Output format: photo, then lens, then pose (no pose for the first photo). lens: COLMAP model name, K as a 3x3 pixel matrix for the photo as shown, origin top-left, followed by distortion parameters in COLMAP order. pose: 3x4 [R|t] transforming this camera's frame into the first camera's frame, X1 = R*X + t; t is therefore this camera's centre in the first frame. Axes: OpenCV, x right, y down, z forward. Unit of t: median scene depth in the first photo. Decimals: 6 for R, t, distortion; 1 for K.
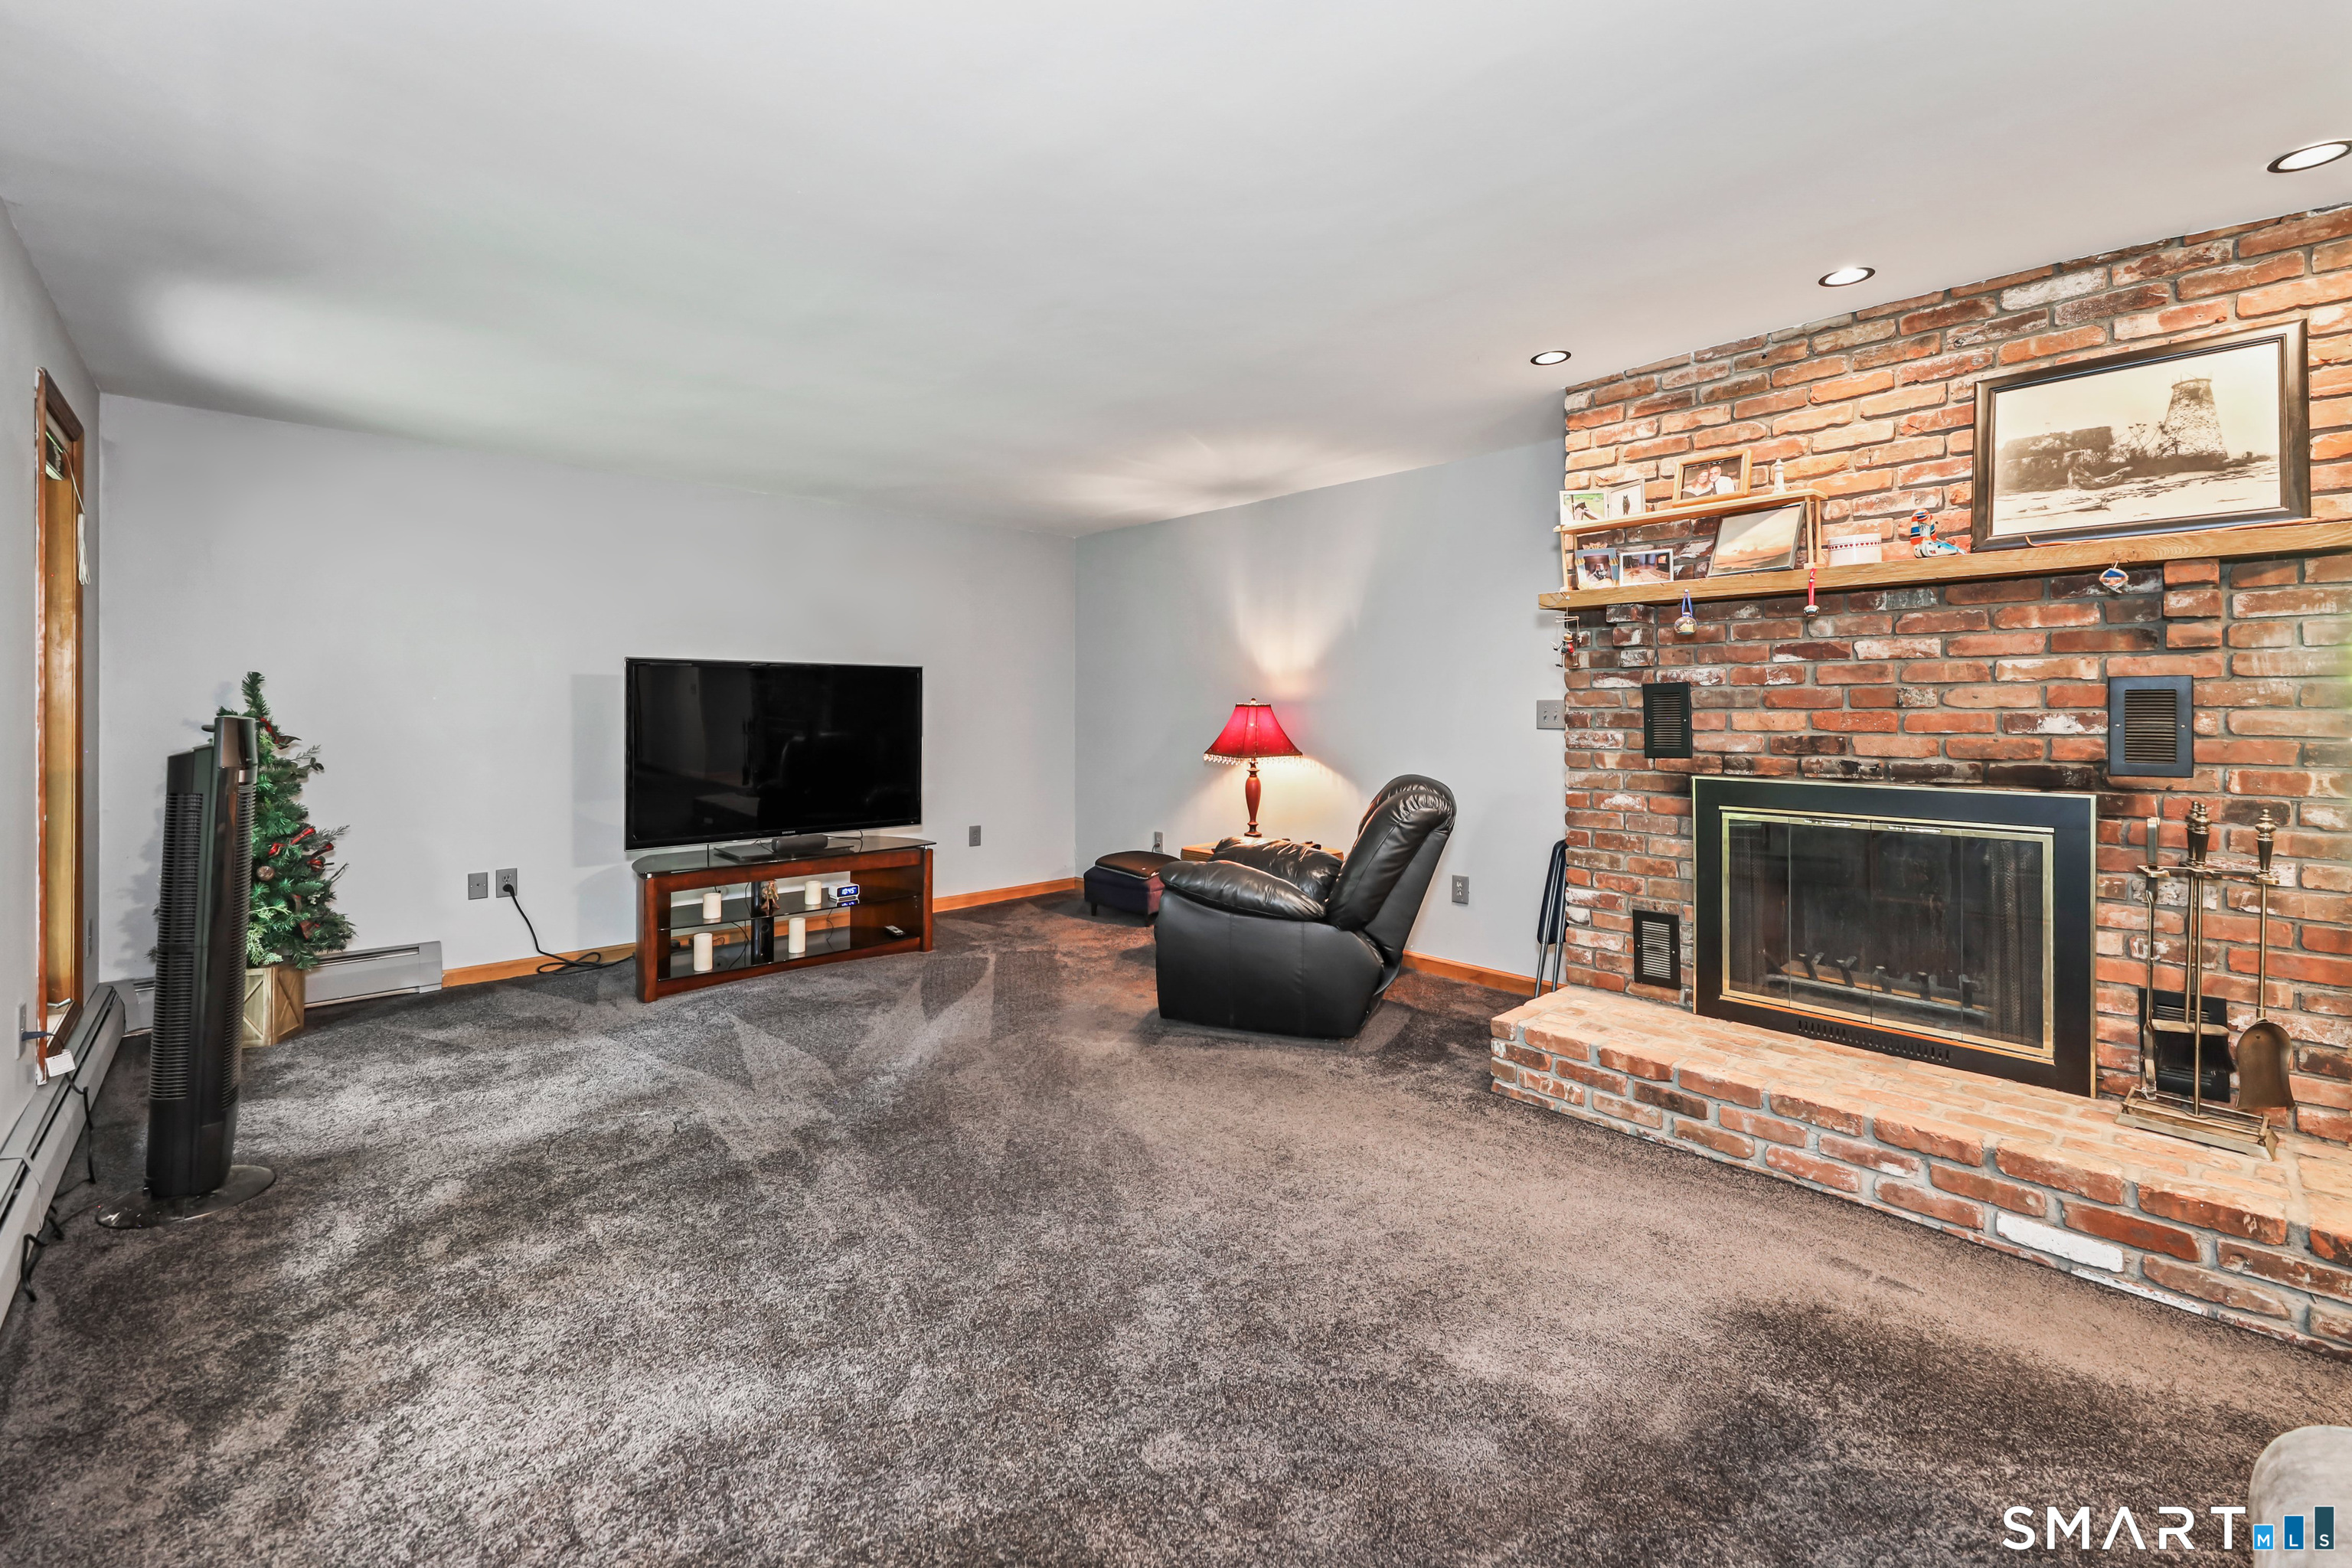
lens RADIAL K [[1017.5, 0, 1165.1], [0, 1017.5, 741.3], [0, 0, 1]] dist [0.002763, -0.000502]
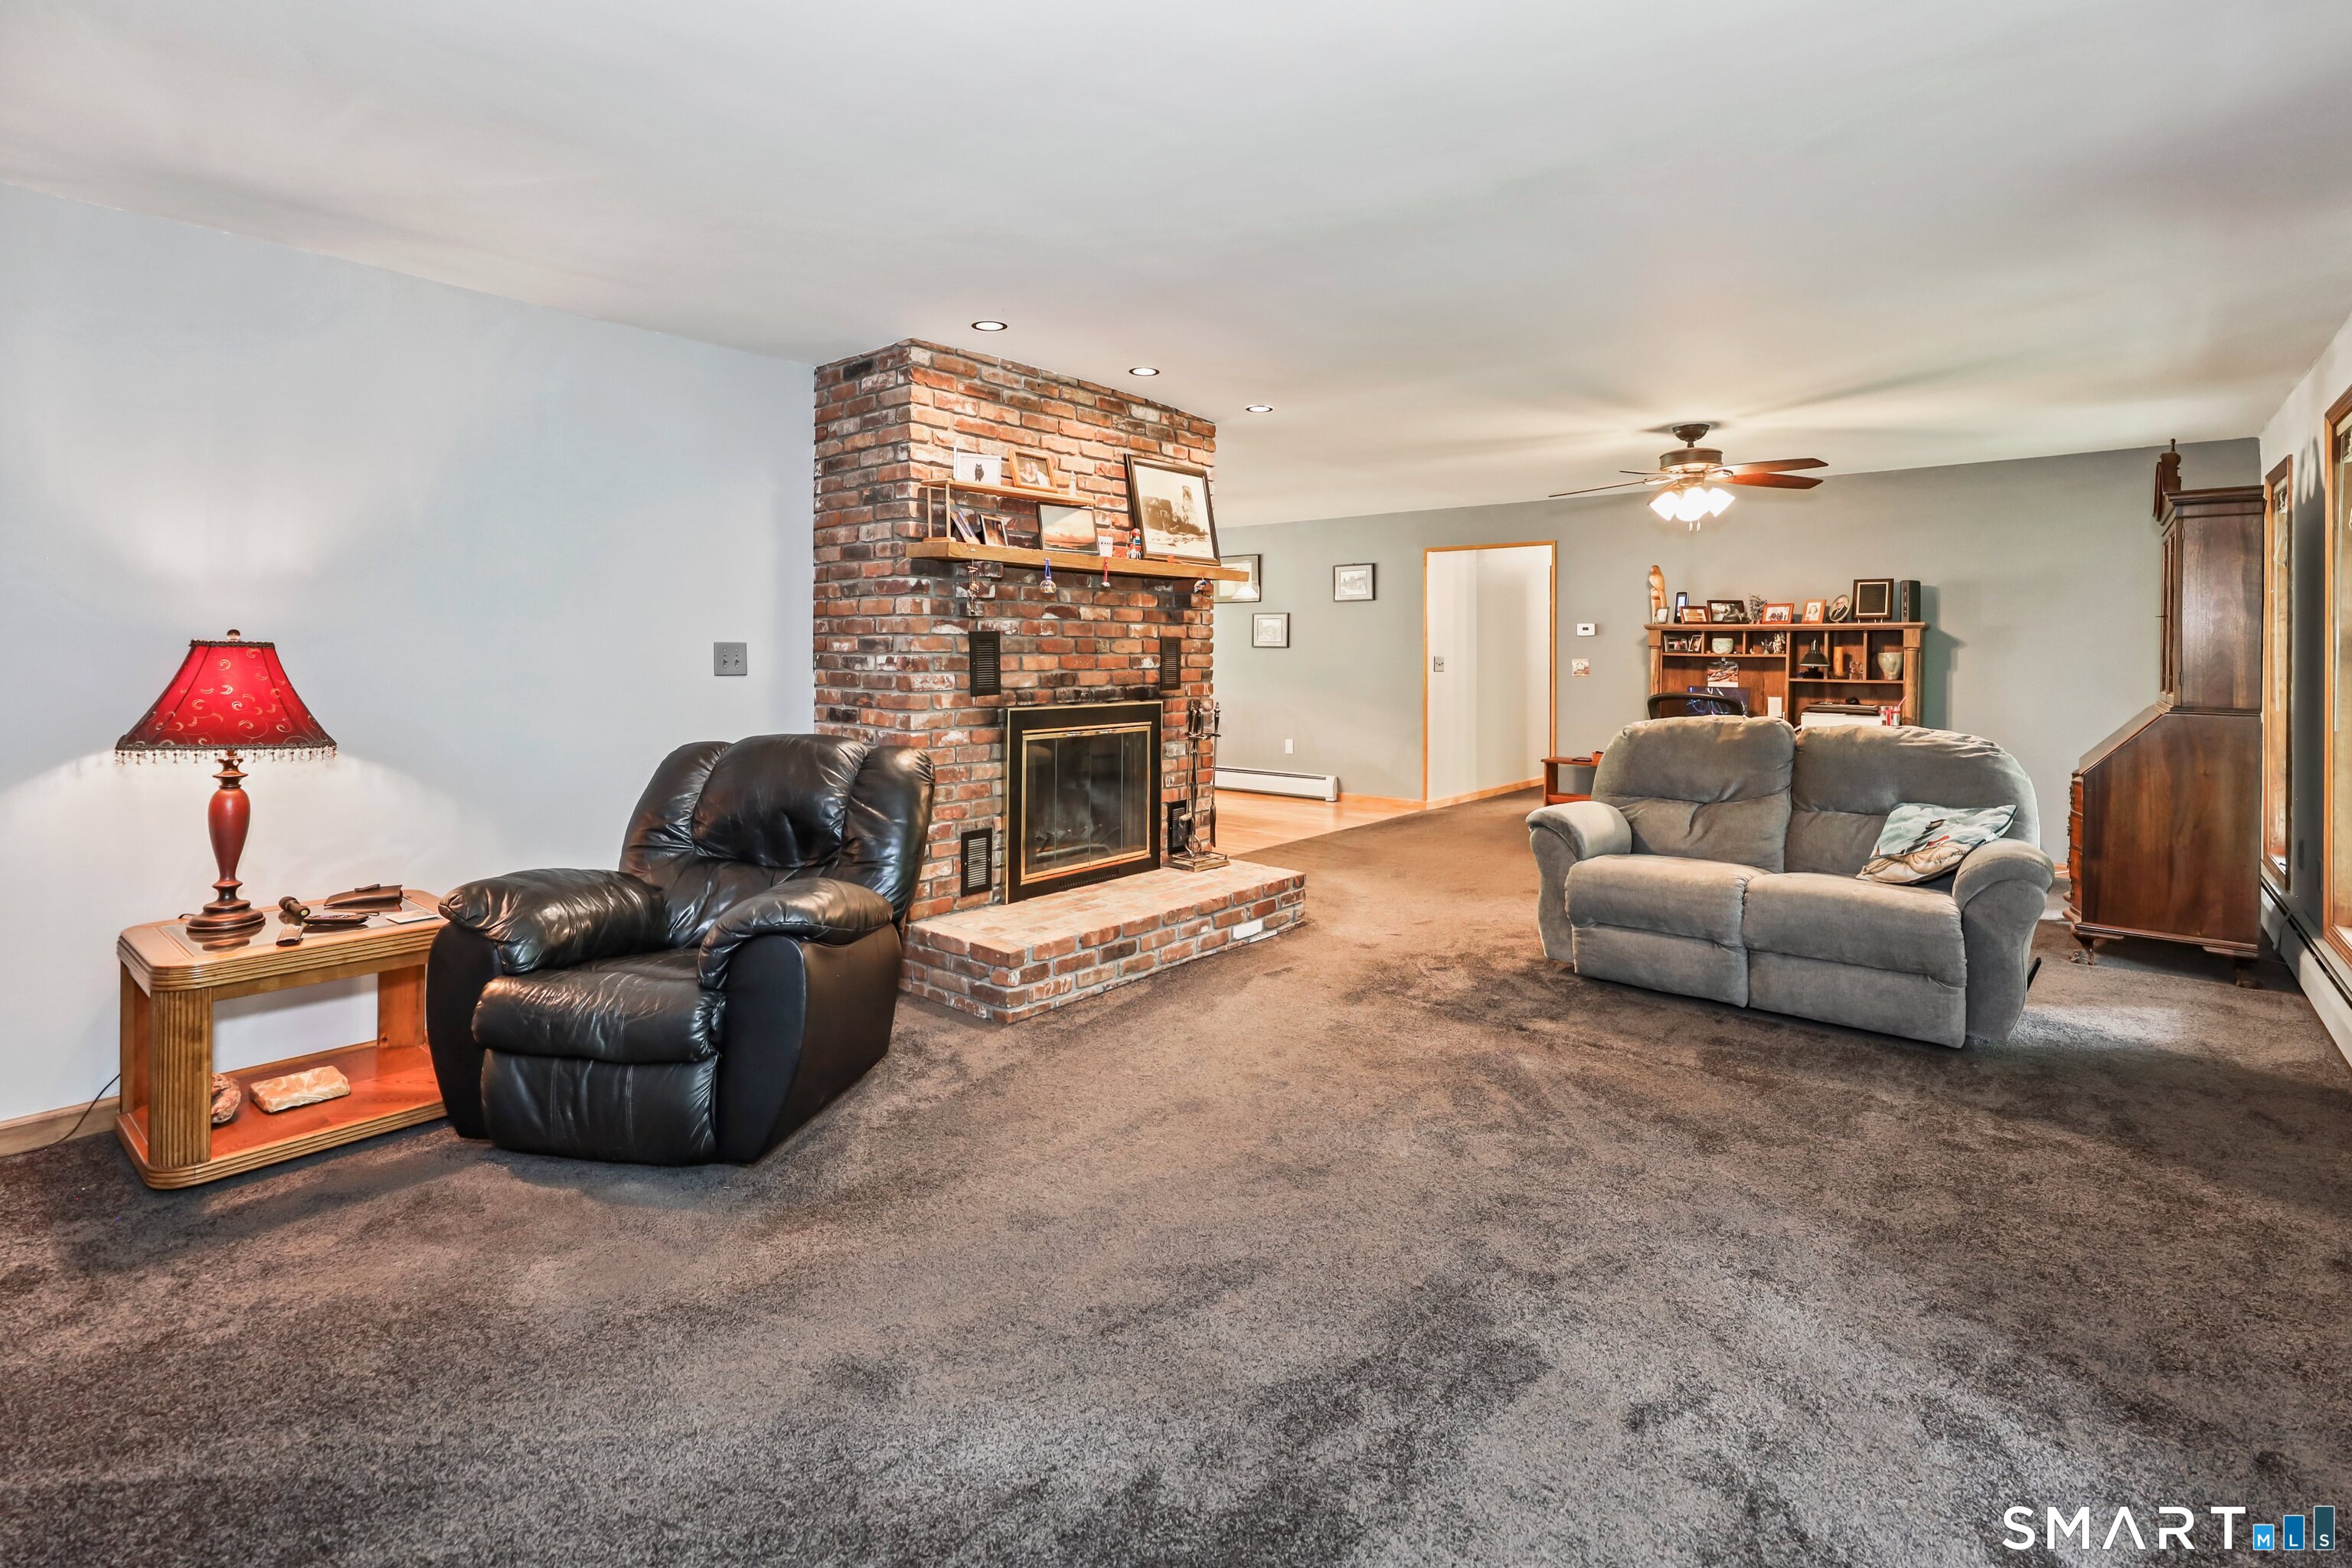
lens RADIAL K [[1100.5, 0, 1159.2], [0, 1100.5, 679.6], [0, 0, 1]] dist [-0.000402, -0.000124]
pose [[-0.136840, -0.025638, 0.990261, -0.848481], [0.026647, 0.999208, 0.029552, -0.036664], [-0.990235, 0.030431, -0.136048, 1.050659]]
